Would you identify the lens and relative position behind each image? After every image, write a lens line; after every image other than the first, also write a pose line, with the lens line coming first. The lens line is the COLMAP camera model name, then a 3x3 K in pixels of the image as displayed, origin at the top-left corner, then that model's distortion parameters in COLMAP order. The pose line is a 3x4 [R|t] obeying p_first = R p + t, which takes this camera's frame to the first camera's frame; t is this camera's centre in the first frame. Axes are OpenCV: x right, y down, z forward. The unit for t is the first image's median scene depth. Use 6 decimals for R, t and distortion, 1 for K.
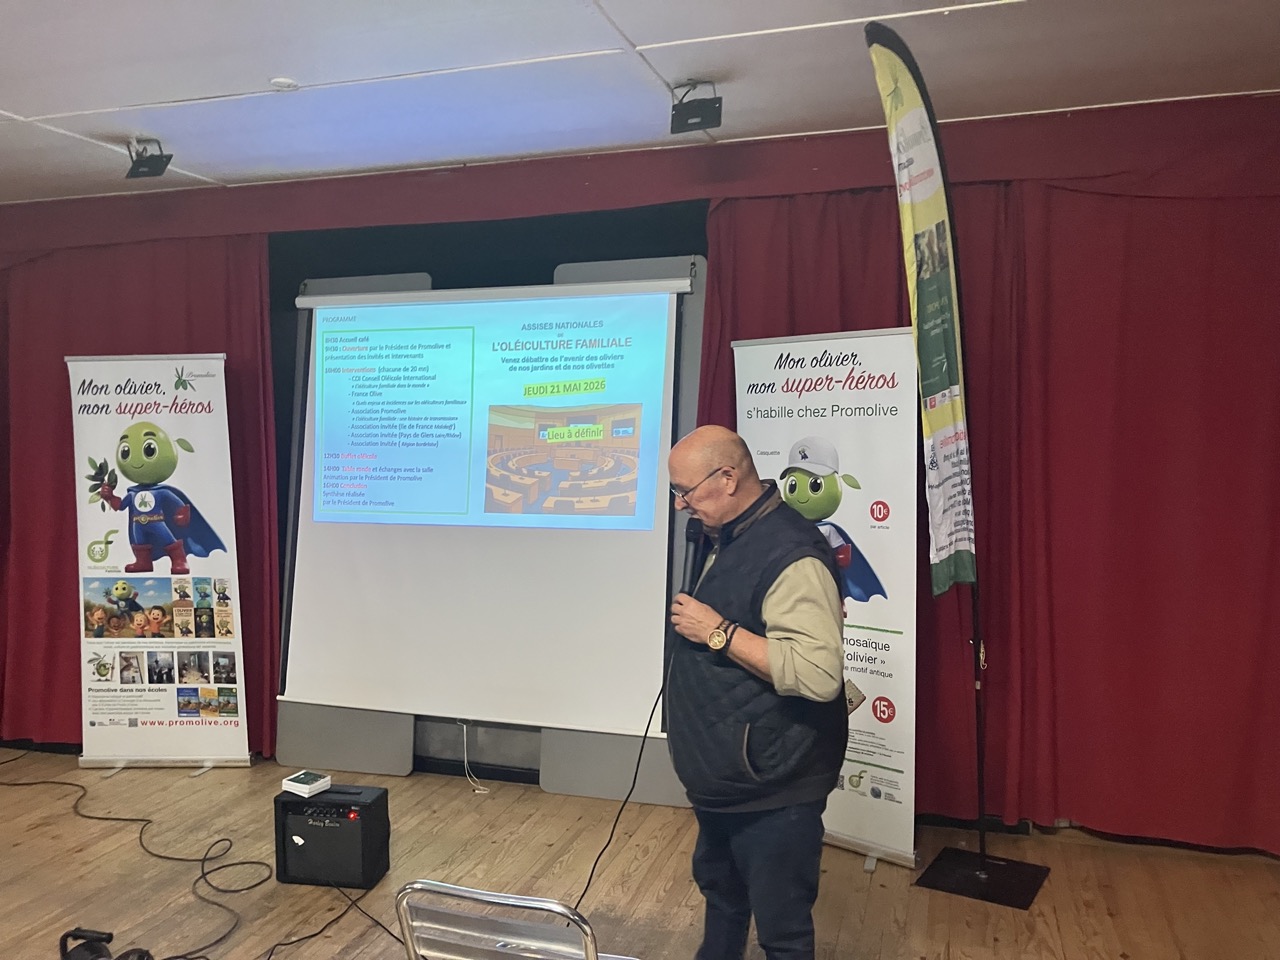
lens RADIAL K [[1068.5, 0, 638.0], [0, 1068.5, 478.9], [0, 0, 1]] dist [0.035846, -0.013999]
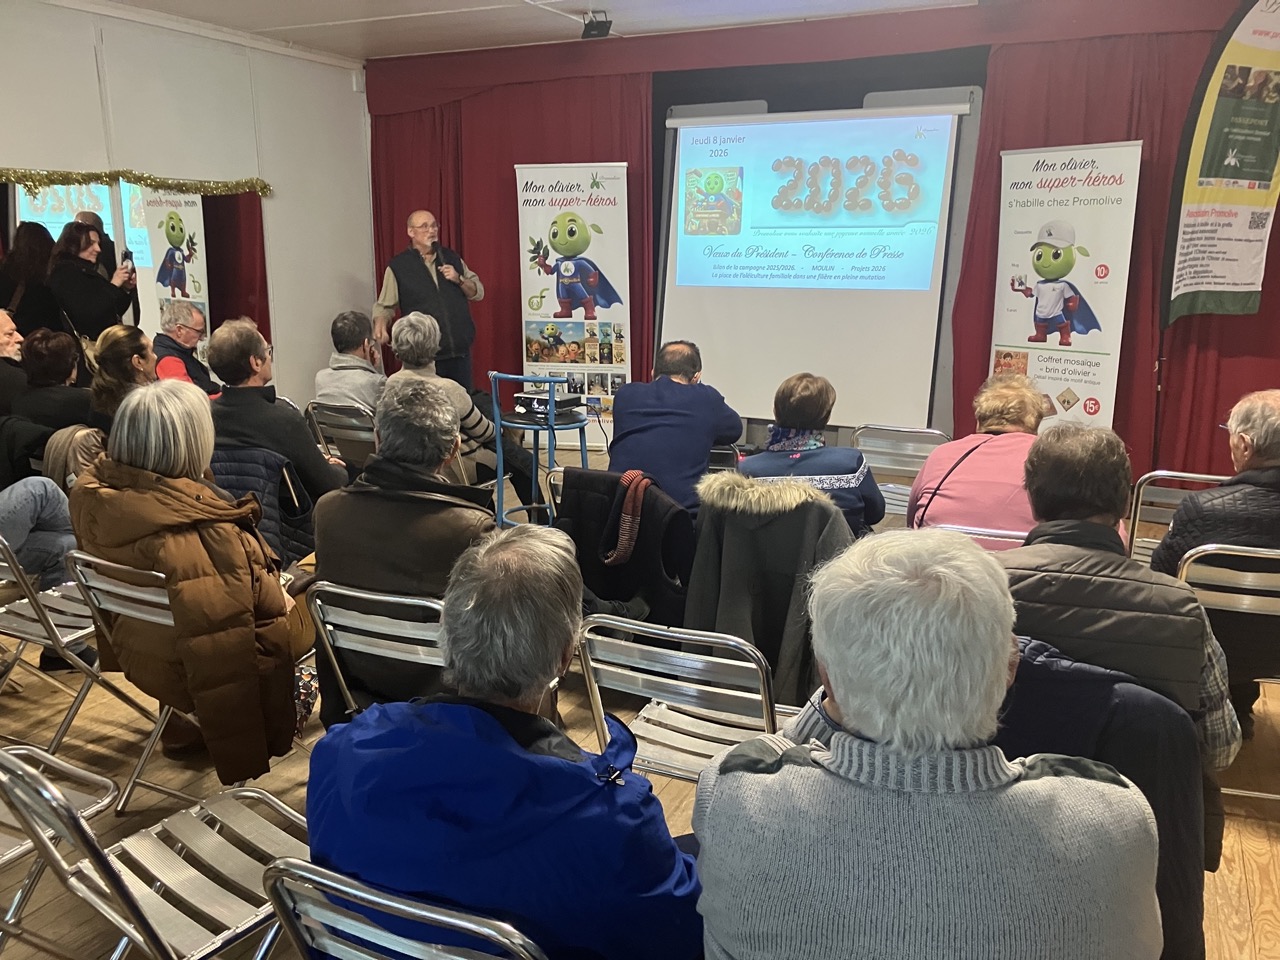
lens RADIAL K [[1068.5, 0, 656.3], [0, 1068.5, 490.6], [0, 0, 1]] dist [0.035846, -0.013999]
pose [[0.990636, 0.038189, -0.131081, -0.137146], [-0.013534, 0.982823, 0.184053, 0.048214], [0.135858, -0.180555, 0.974137, -0.452330]]
